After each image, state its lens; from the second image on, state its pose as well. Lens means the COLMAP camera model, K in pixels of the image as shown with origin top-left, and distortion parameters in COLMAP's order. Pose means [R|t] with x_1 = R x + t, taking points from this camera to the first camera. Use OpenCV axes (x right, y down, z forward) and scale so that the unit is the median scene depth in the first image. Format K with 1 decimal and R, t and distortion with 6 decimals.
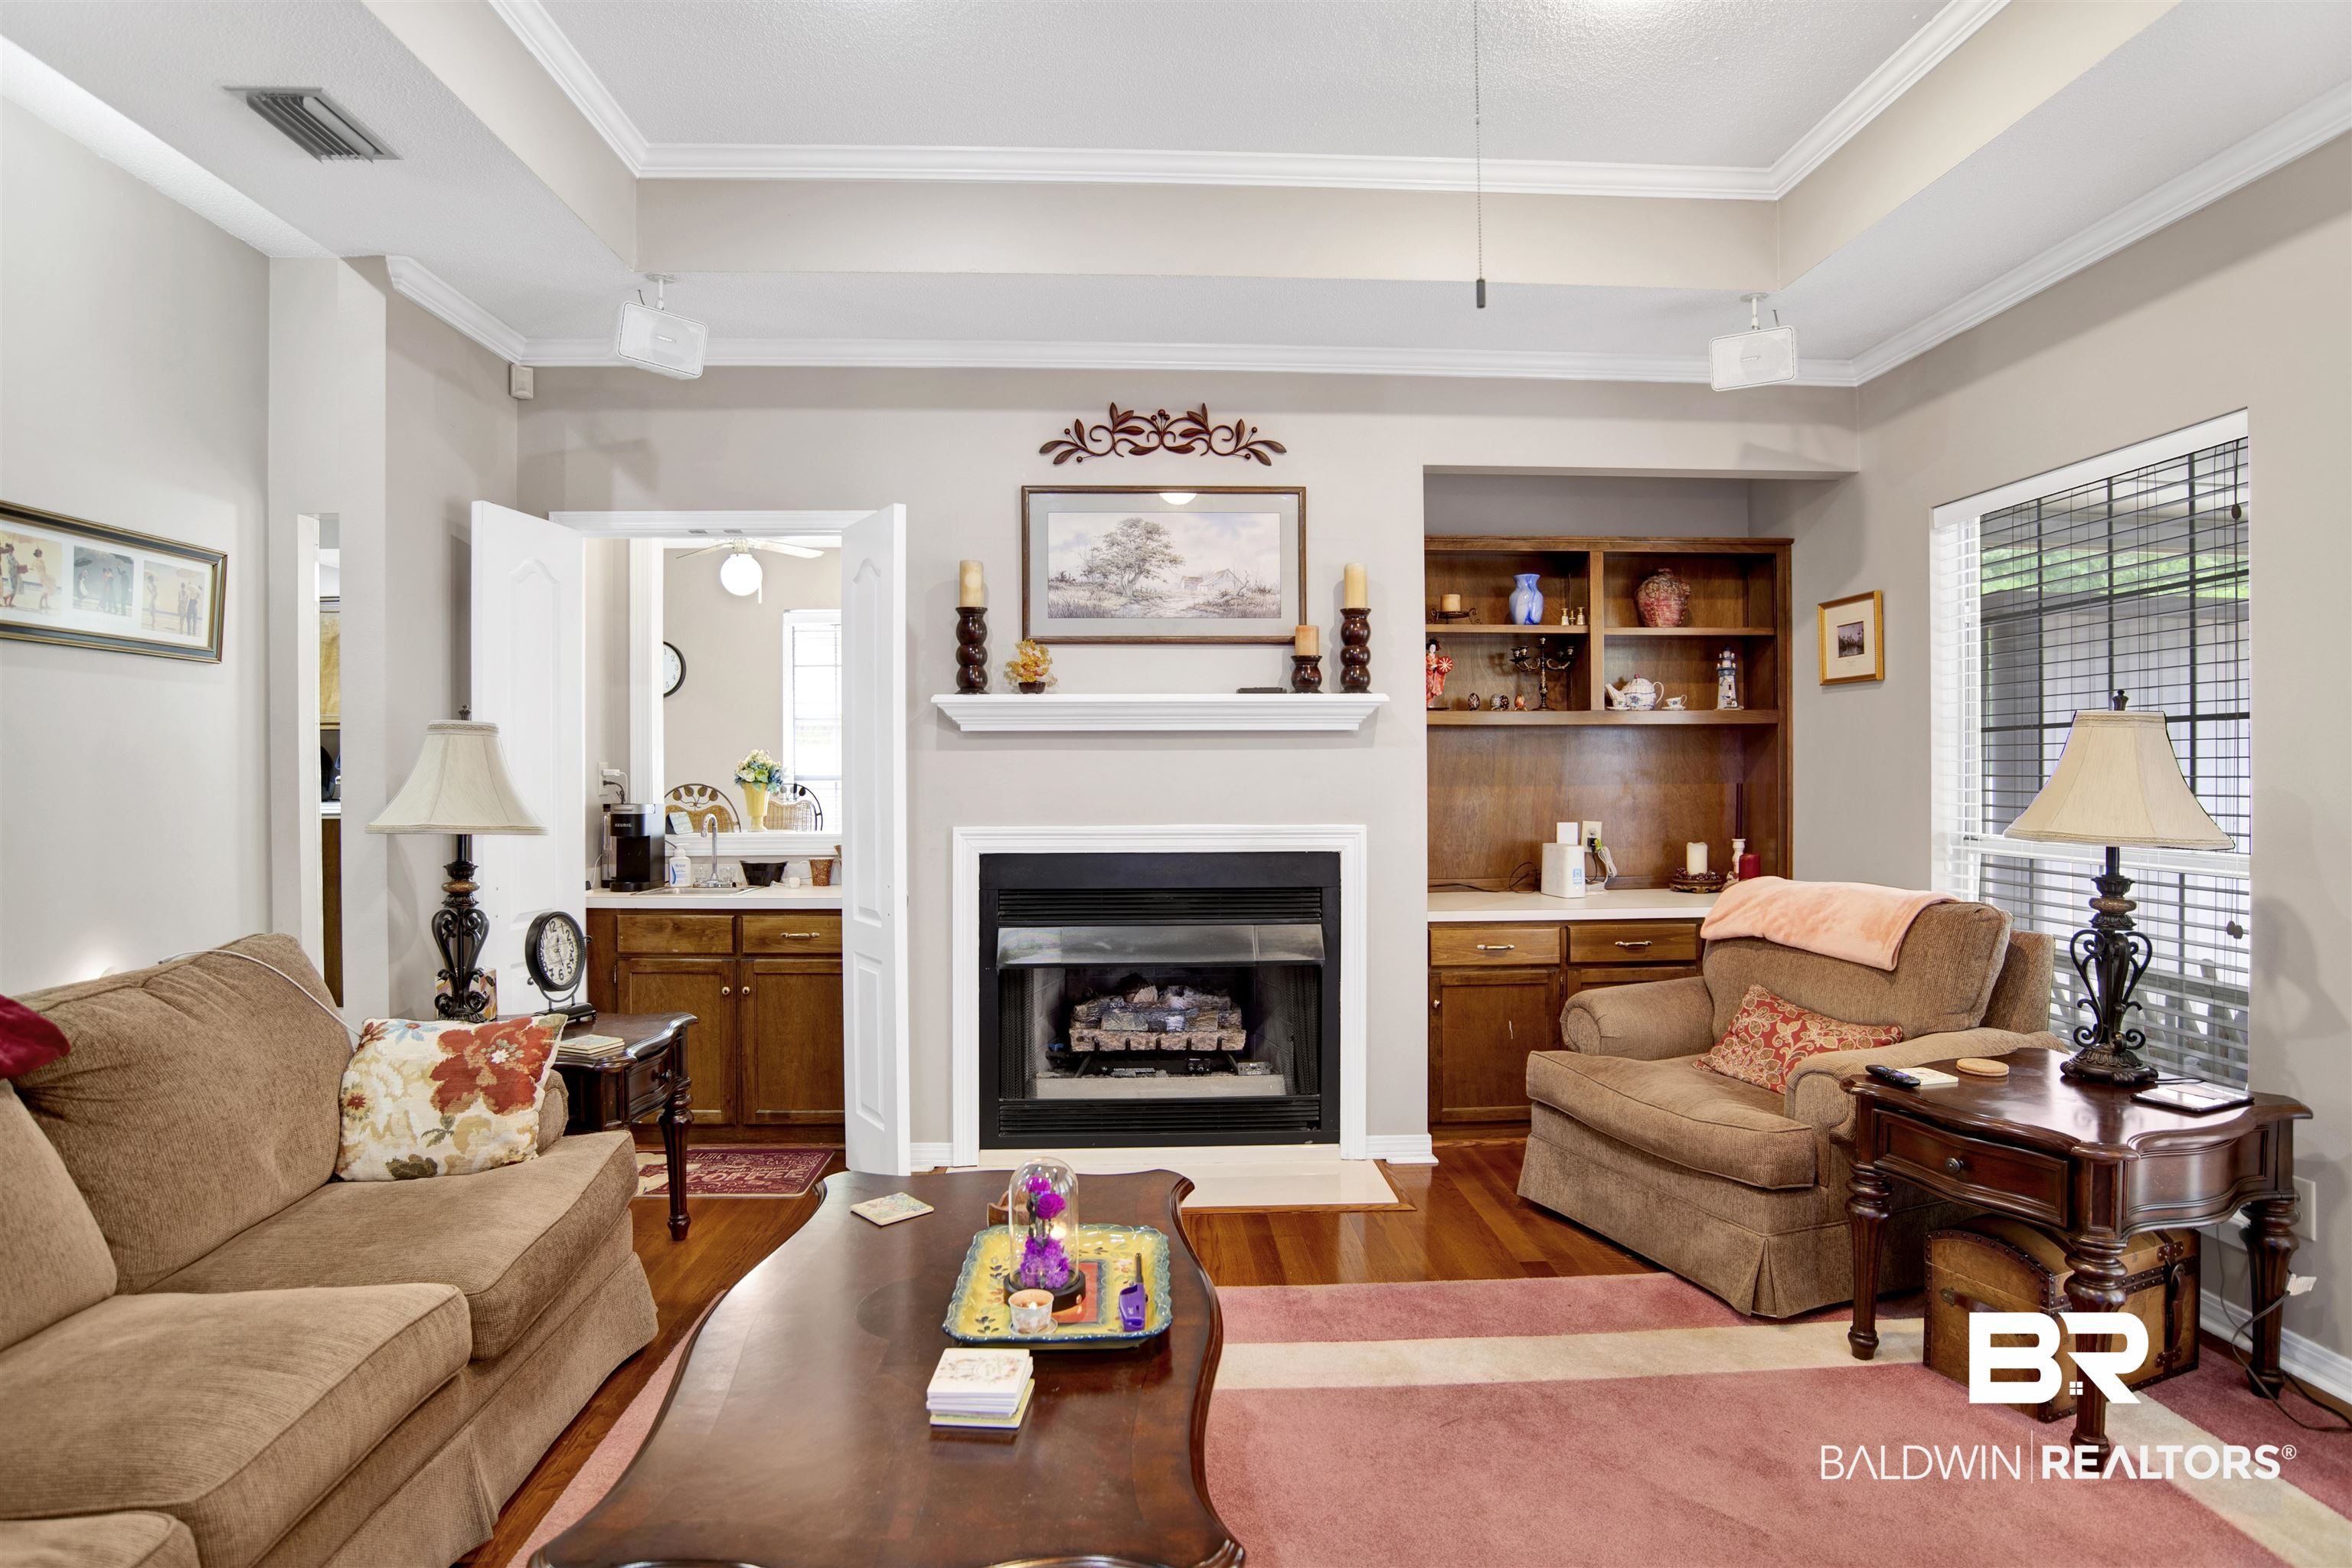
lens RADIAL K [[1227.3, 0, 1189.7], [0, 1227.3, 774.2], [0, 0, 1]] dist [-0.066802, 0.019704]
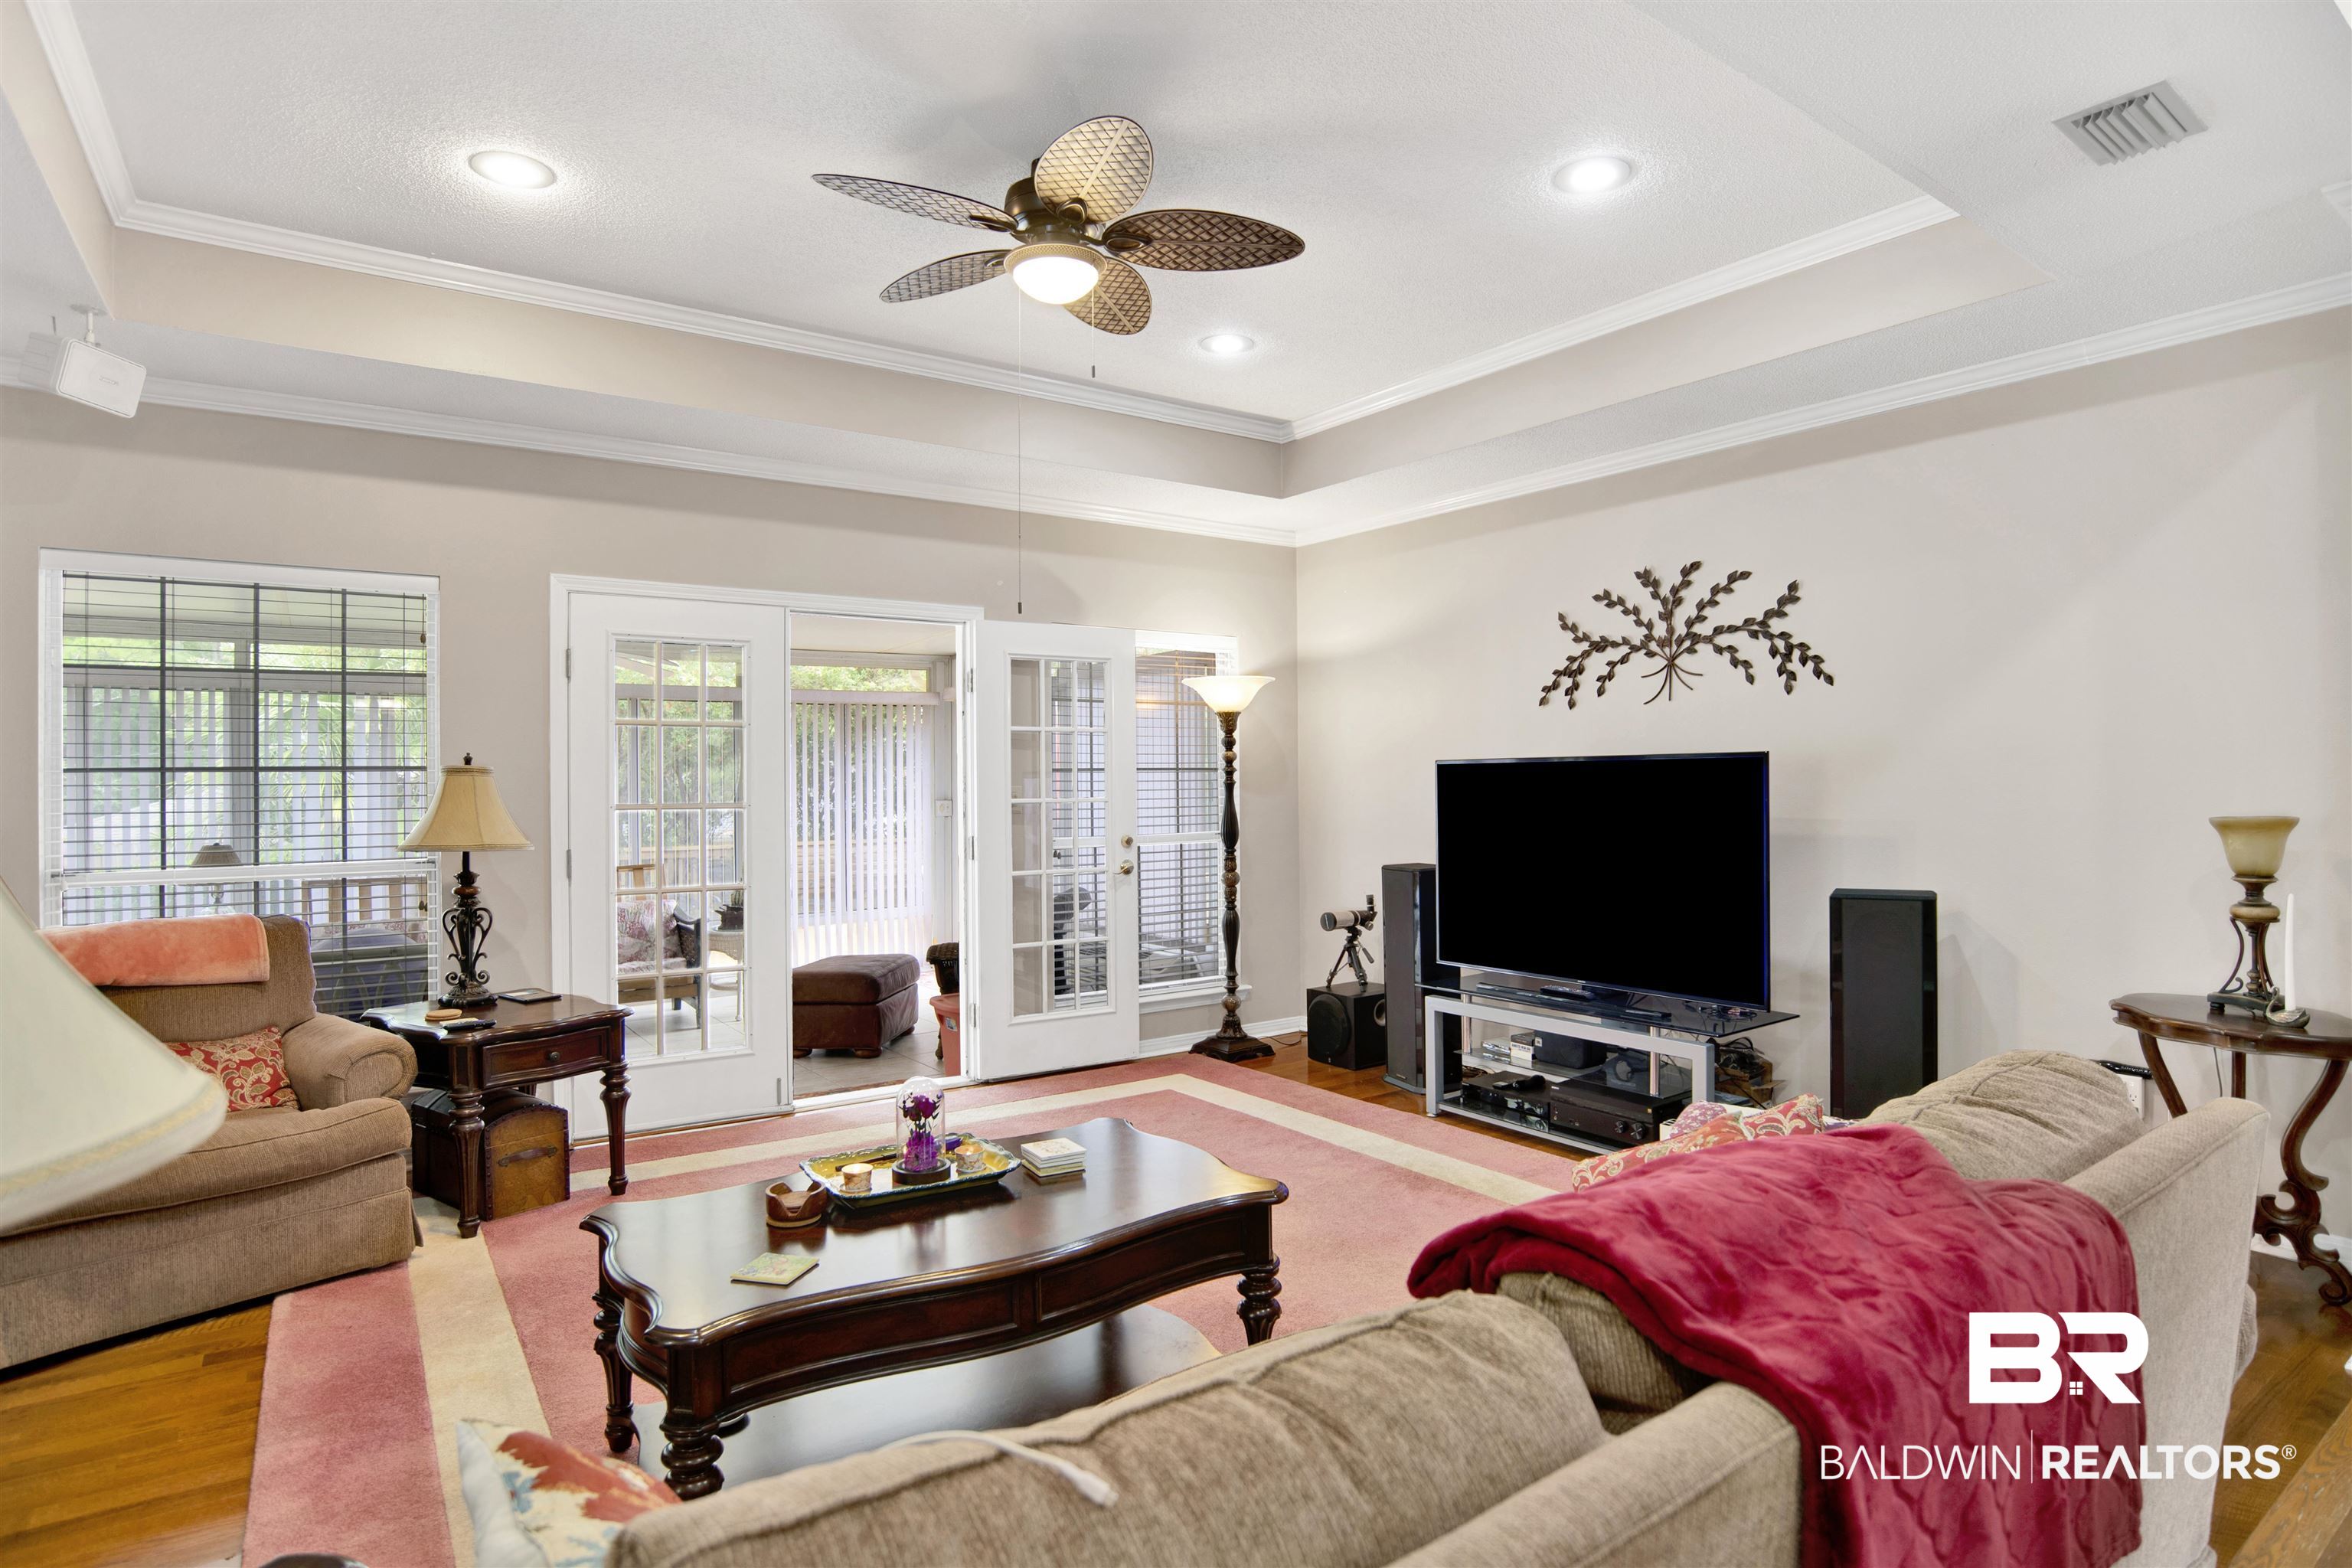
lens RADIAL K [[1227.3, 0, 1189.3], [0, 1227.3, 774.5], [0, 0, 1]] dist [-0.066802, 0.019704]
pose [[-0.532468, 0.012233, 0.846362, -0.675938], [0.014257, 0.999883, -0.005482, -0.012679], [-0.846330, 0.009148, -0.532580, 0.674047]]
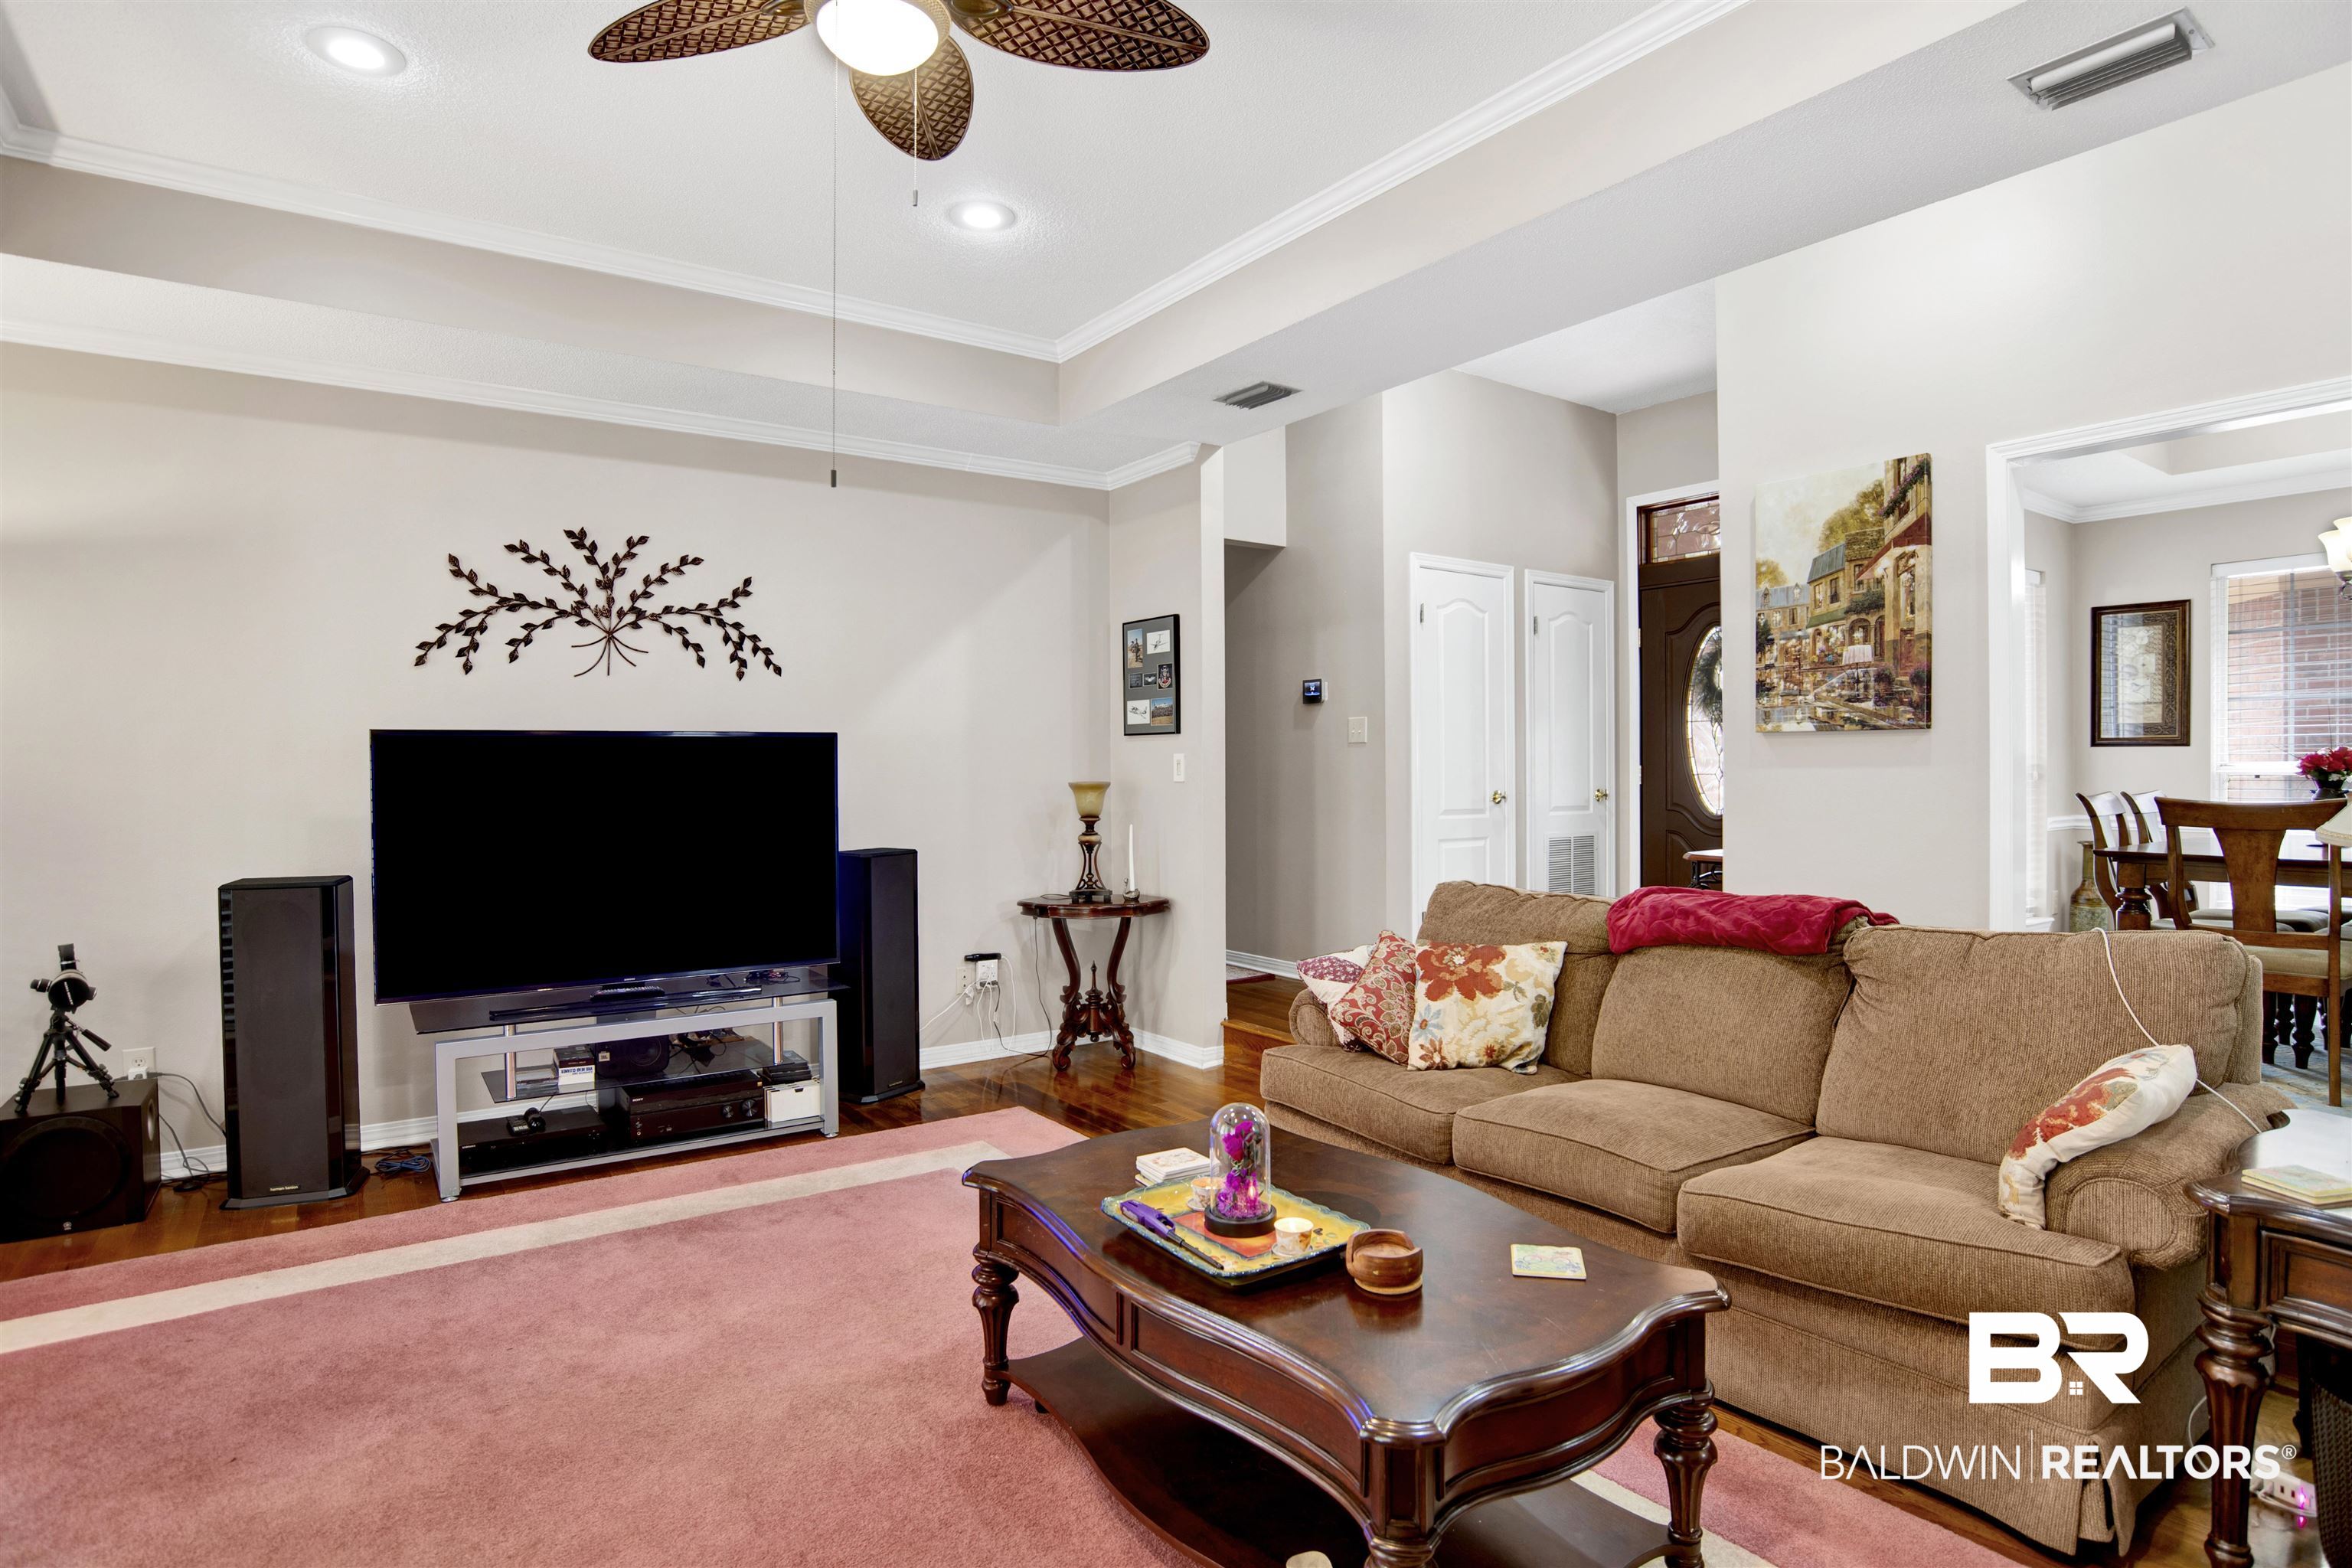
lens RADIAL K [[1227.3, 0, 1171.0], [0, 1227.3, 781.1], [0, 0, 1]] dist [-0.066802, 0.019704]
pose [[-0.855352, 0.015205, -0.517824, 0.239802], [0.007367, 0.999825, 0.017188, -0.002069], [0.517995, 0.010887, -0.855314, 0.874240]]
